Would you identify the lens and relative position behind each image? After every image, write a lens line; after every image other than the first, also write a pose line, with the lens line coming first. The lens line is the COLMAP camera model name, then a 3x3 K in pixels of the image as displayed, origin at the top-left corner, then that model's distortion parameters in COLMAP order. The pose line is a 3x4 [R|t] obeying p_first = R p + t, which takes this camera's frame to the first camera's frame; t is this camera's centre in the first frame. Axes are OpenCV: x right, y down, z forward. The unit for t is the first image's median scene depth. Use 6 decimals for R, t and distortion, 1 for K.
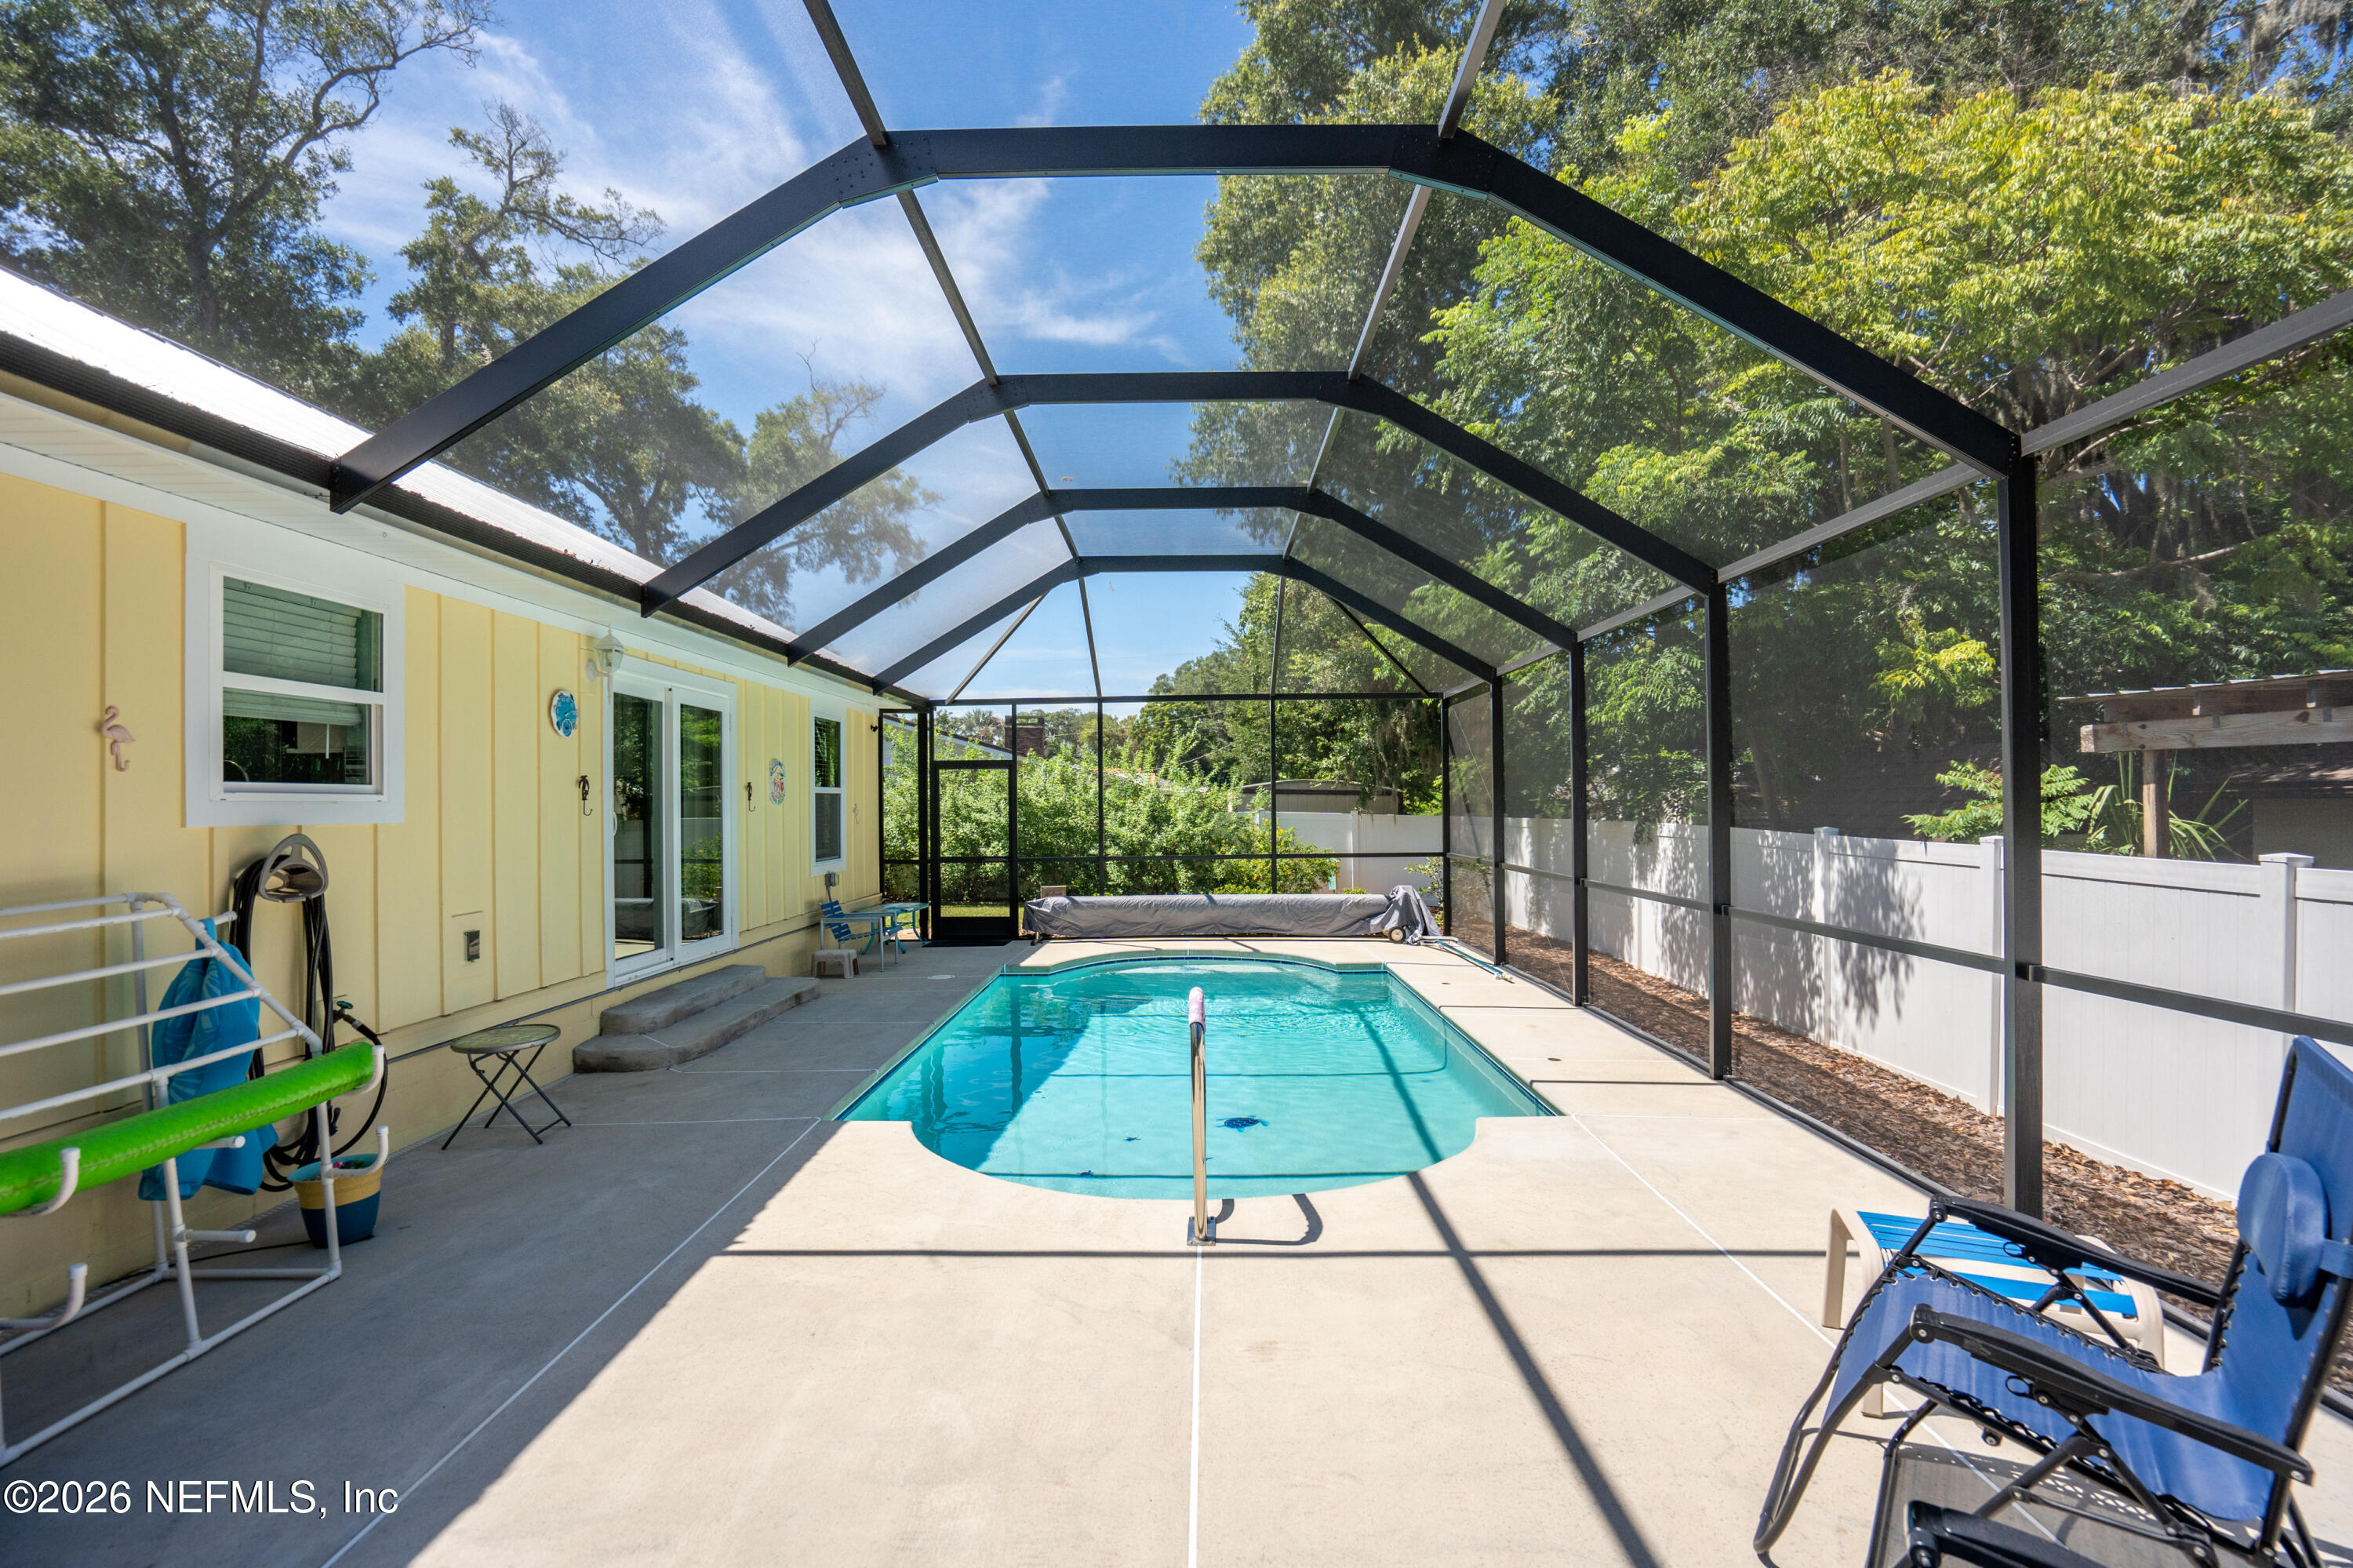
lens RADIAL K [[1062.2, 0, 1177.3], [0, 1062.2, 807.4], [0, 0, 1]] dist [-0.052978, 0.019283]
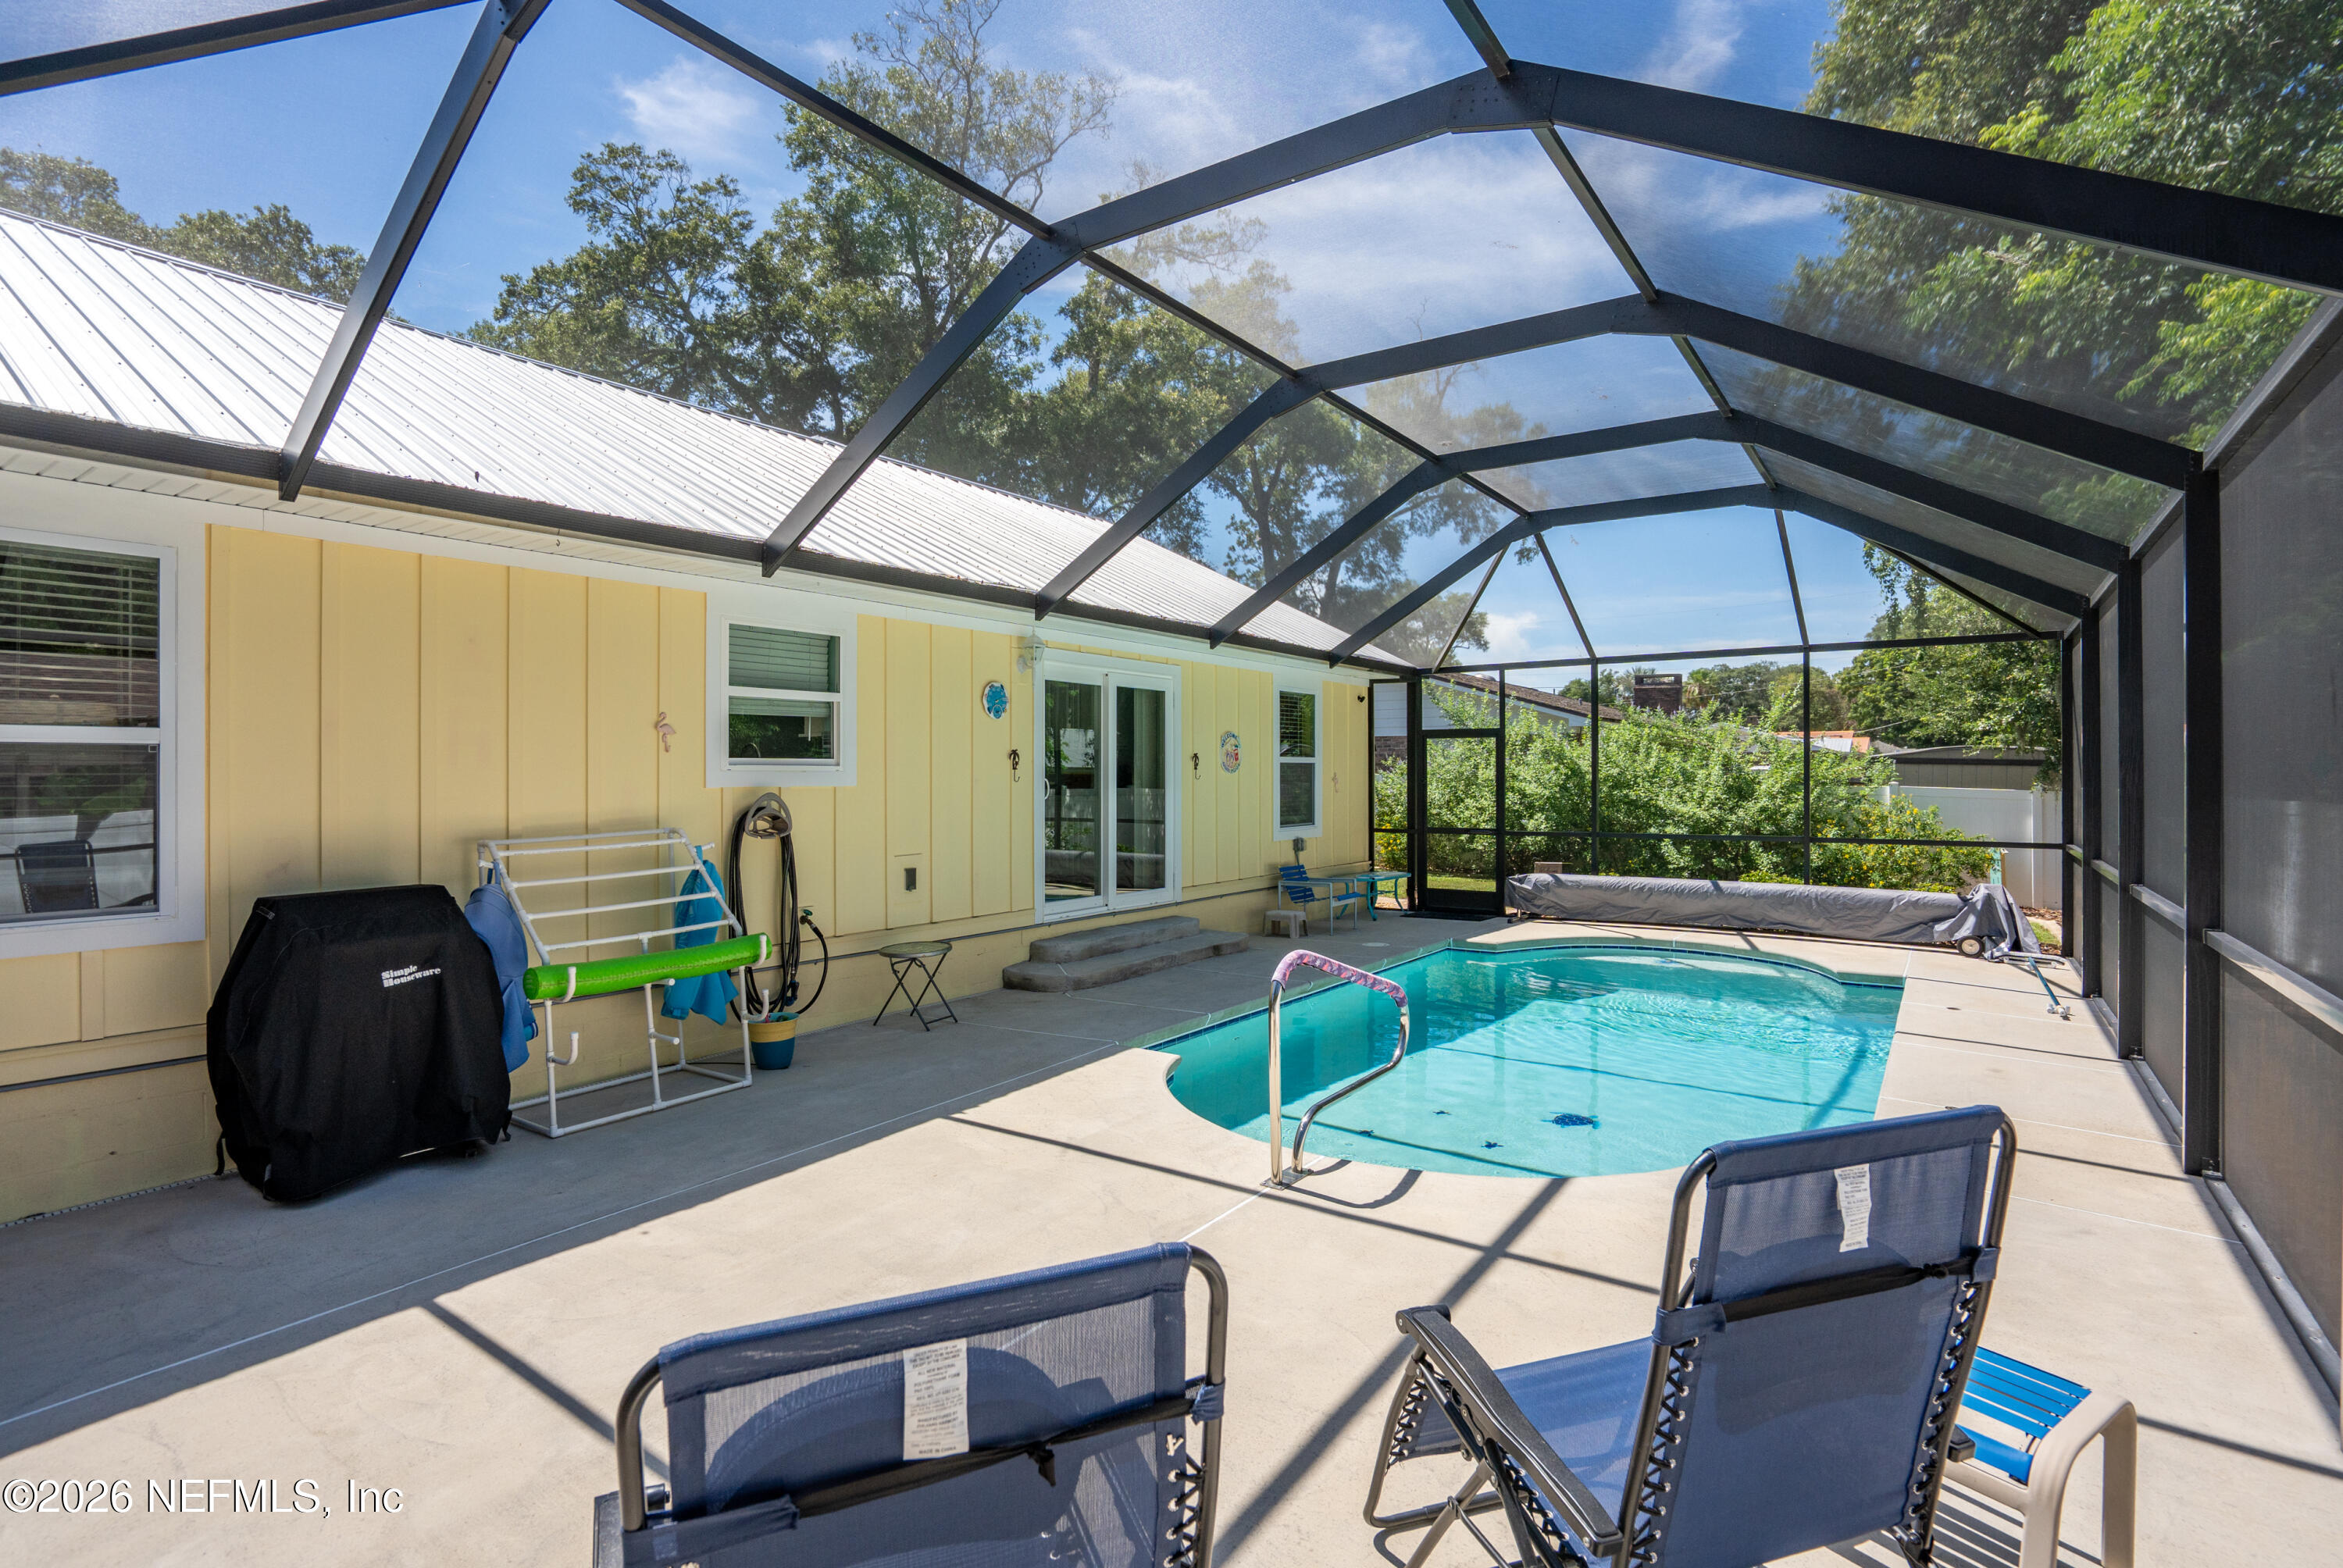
lens RADIAL K [[1129.2, 0, 1171.5], [0, 1129.2, 784.0], [0, 0, 1]] dist [-0.046218, 0.000564]
pose [[0.824711, 0.012085, -0.565426, 0.215571], [-0.007877, 0.999920, 0.009883, -0.003024], [0.565500, -0.003697, 0.824740, -0.001346]]
